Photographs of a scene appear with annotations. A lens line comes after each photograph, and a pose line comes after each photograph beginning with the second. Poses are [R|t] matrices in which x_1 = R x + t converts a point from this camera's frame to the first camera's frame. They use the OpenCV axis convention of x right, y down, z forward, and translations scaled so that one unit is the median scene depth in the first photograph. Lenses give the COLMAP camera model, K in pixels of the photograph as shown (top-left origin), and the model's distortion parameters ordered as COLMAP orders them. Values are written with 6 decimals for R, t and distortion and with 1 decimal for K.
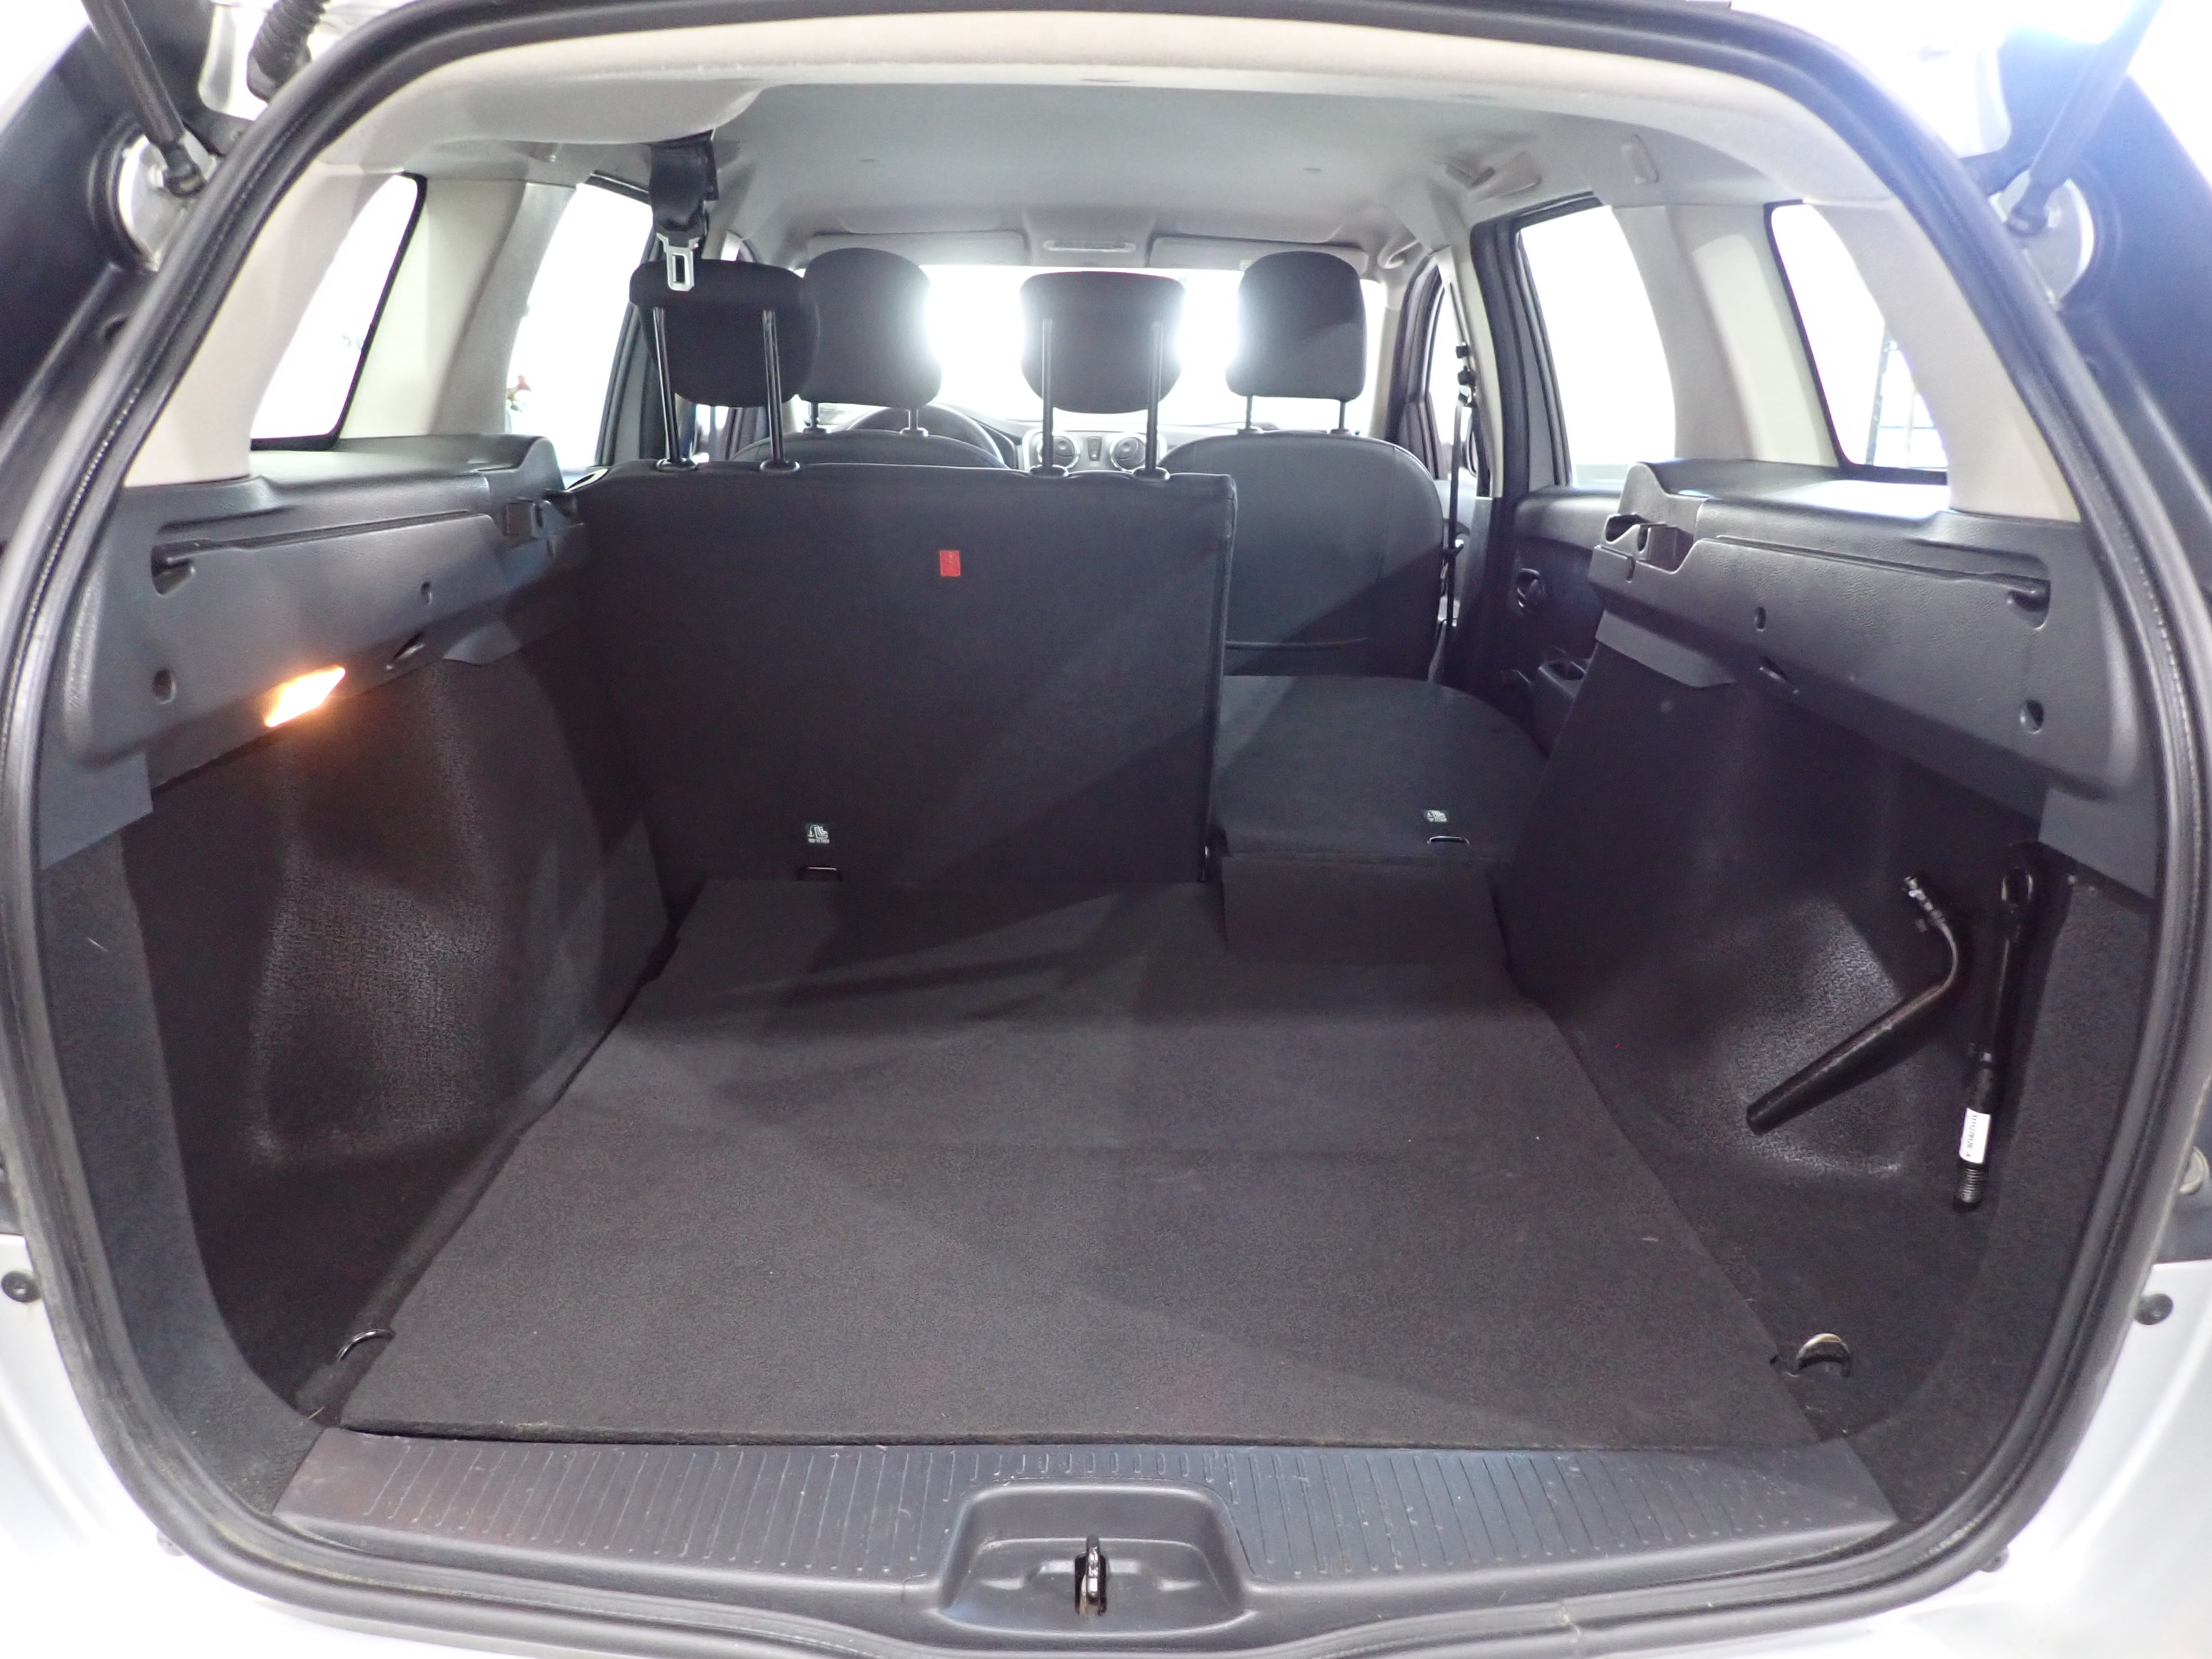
lens RADIAL K [[1597.6, 0, 1106.0], [0, 1597.6, 829.5], [0, 0, 1]] dist [-0.007654, -0.001246]
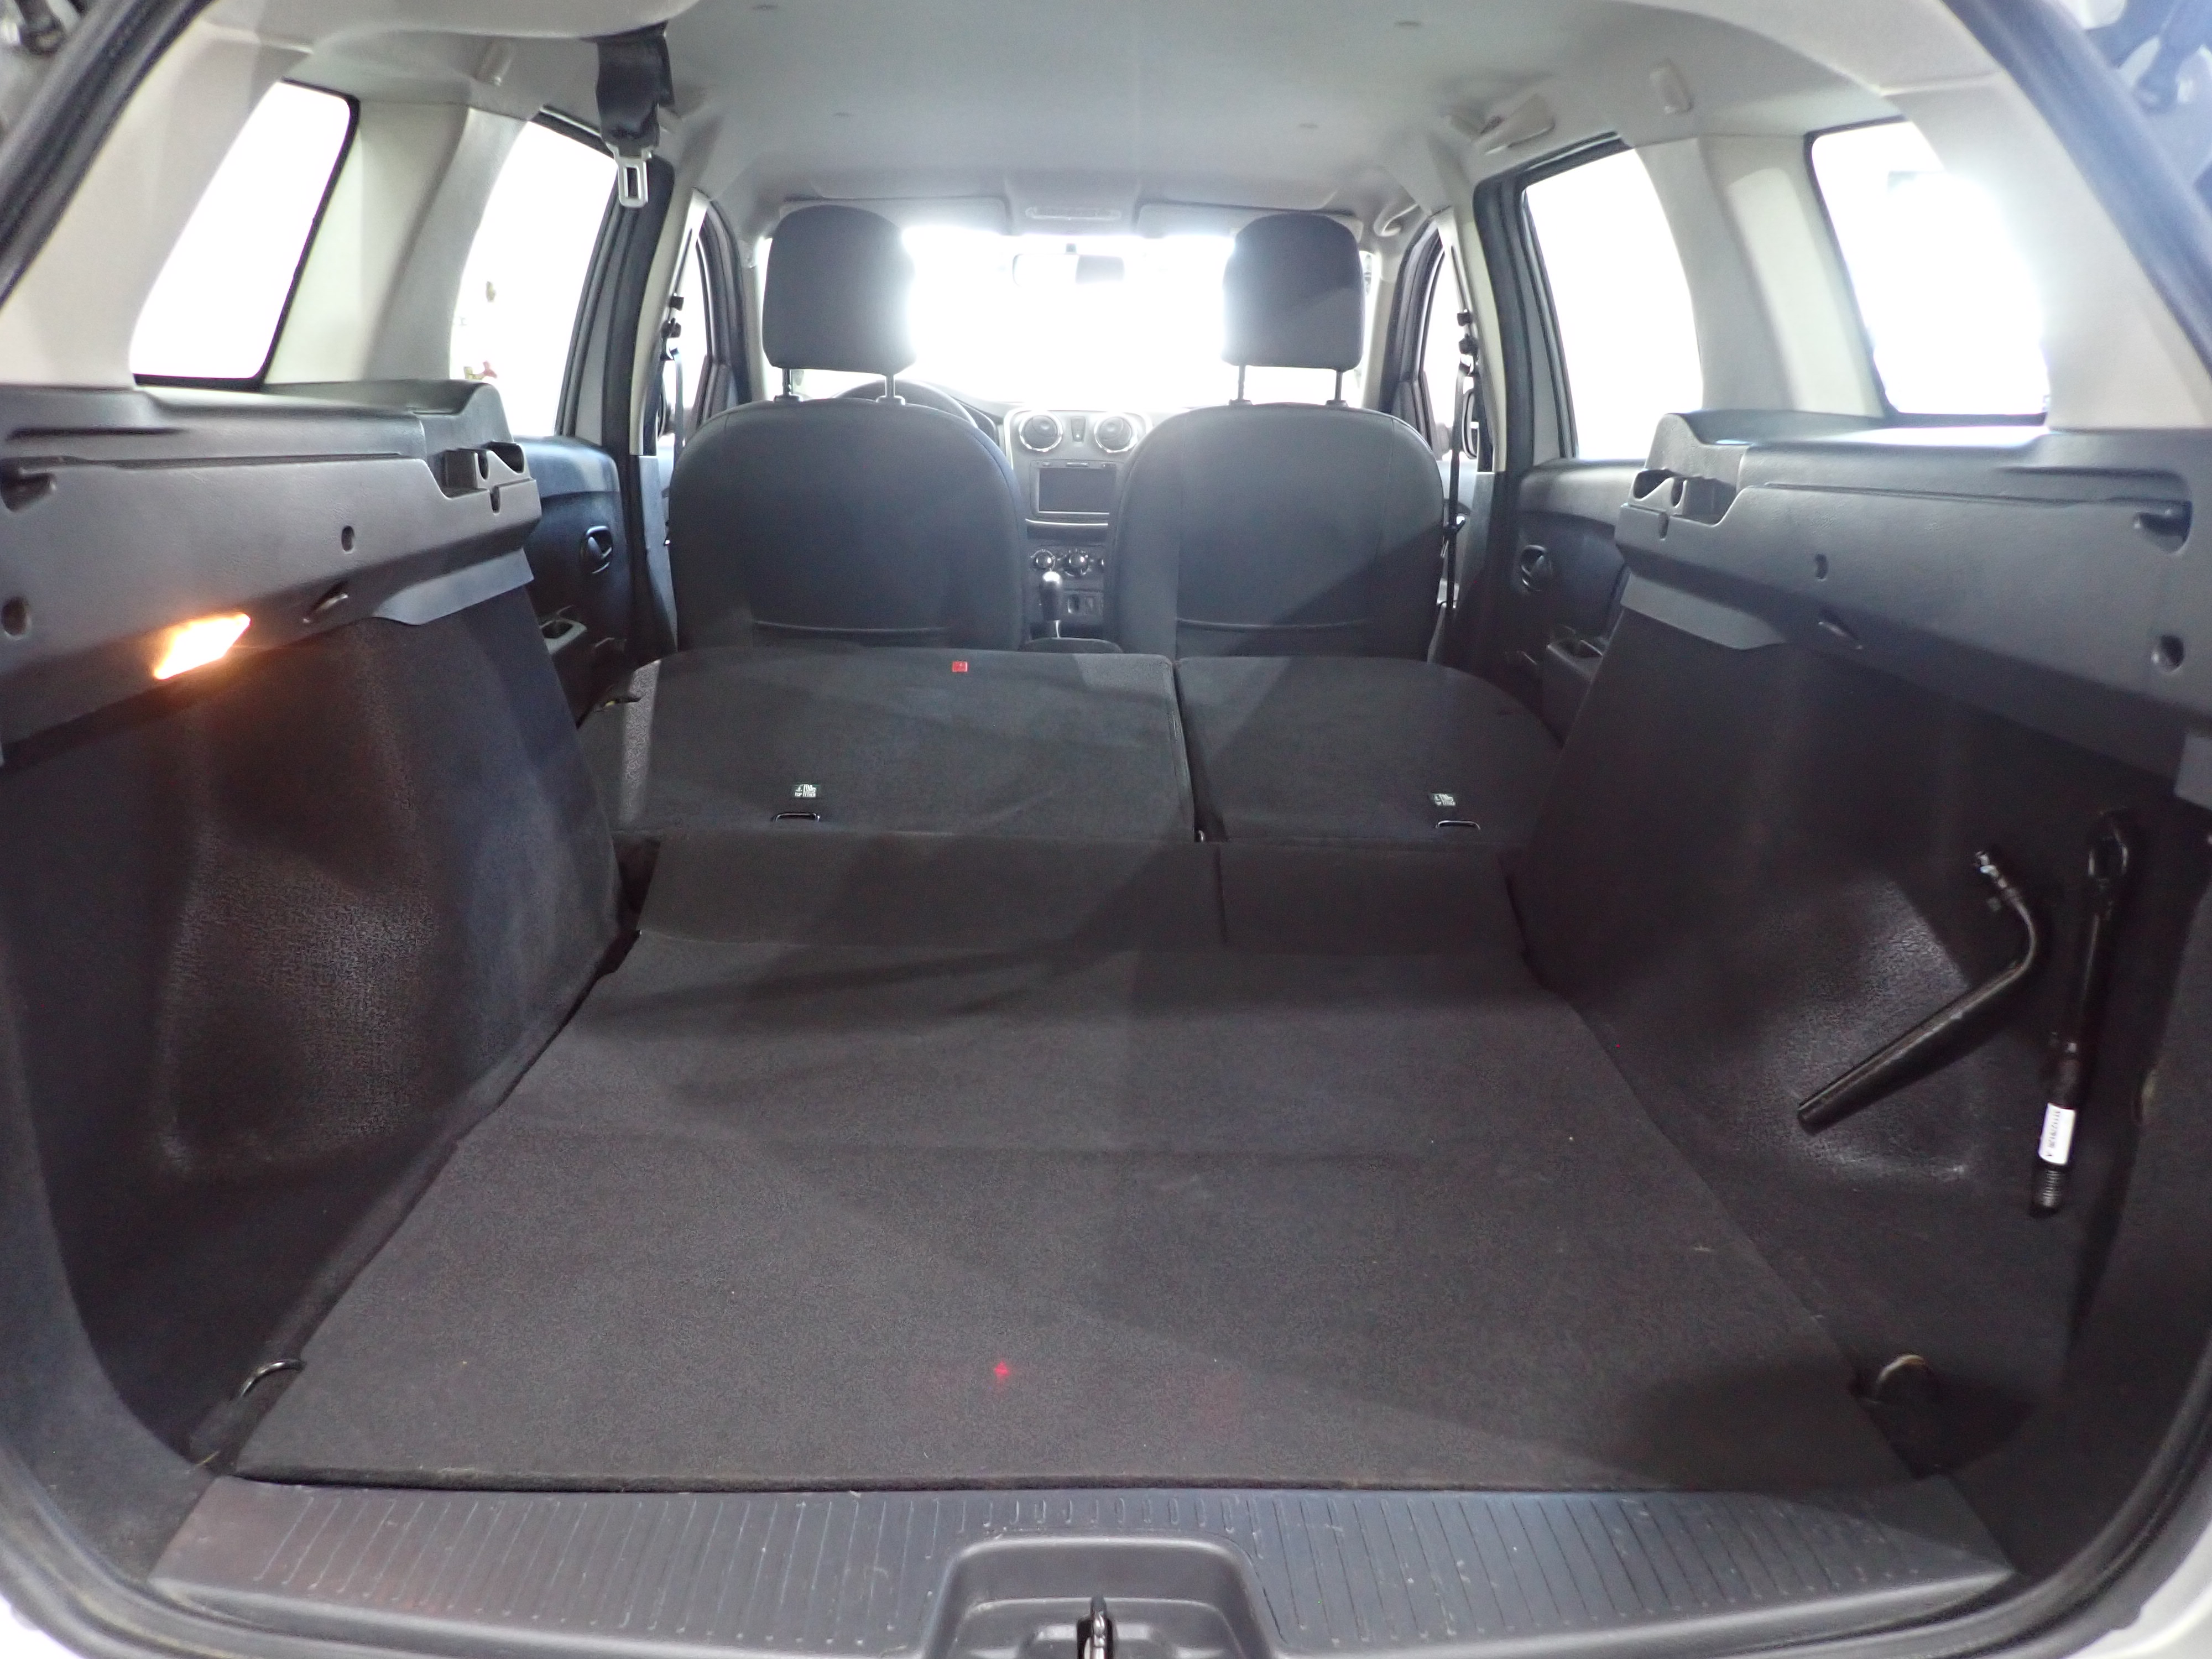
lens RADIAL K [[1597.6, 0, 1106.0], [0, 1597.6, 829.5], [0, 0, 1]] dist [-0.007654, -0.001246]
pose [[0.999906, -0.001941, 0.013564, -0.010669], [0.001978, 0.999994, -0.002742, 0.018809], [-0.013558, 0.002769, 0.999904, 0.092429]]
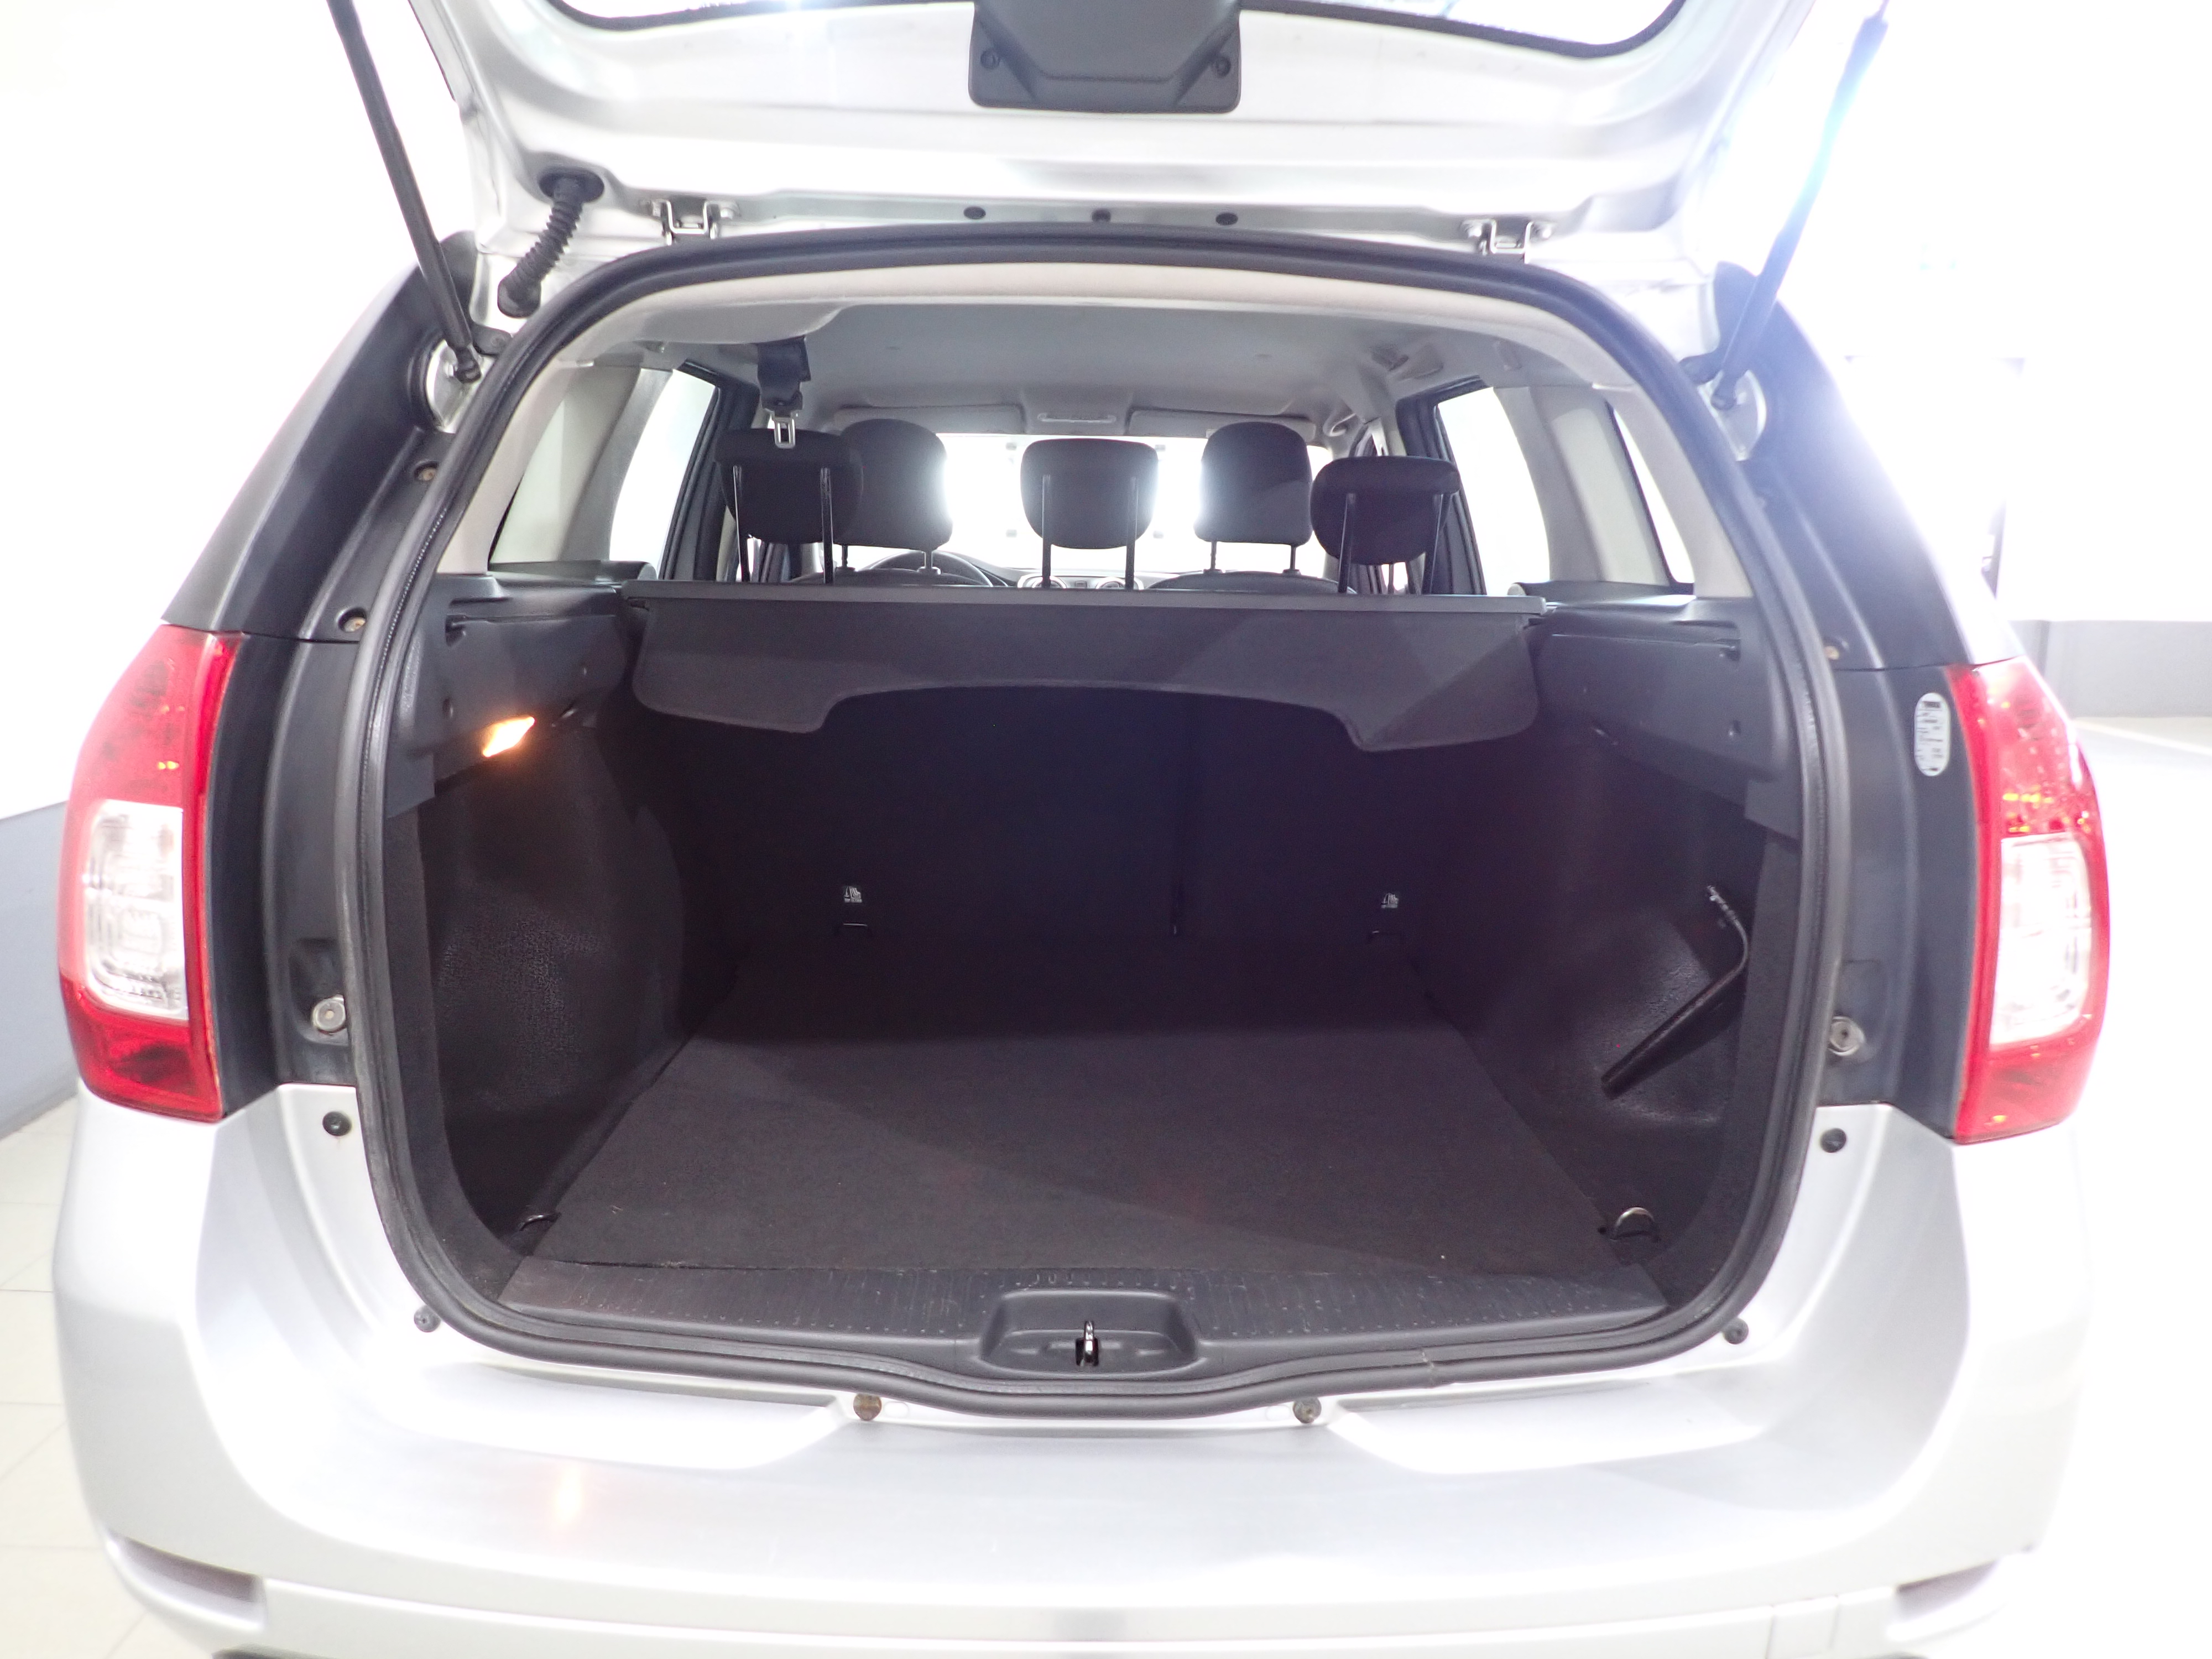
lens RADIAL K [[1597.6, 0, 1106.0], [0, 1597.6, 829.5], [0, 0, 1]] dist [-0.007654, -0.001246]
pose [[0.999942, -0.001690, 0.010643, -0.005351], [0.002730, 0.995137, -0.098461, 0.112443], [-0.010425, 0.098484, 0.995084, -0.303873]]
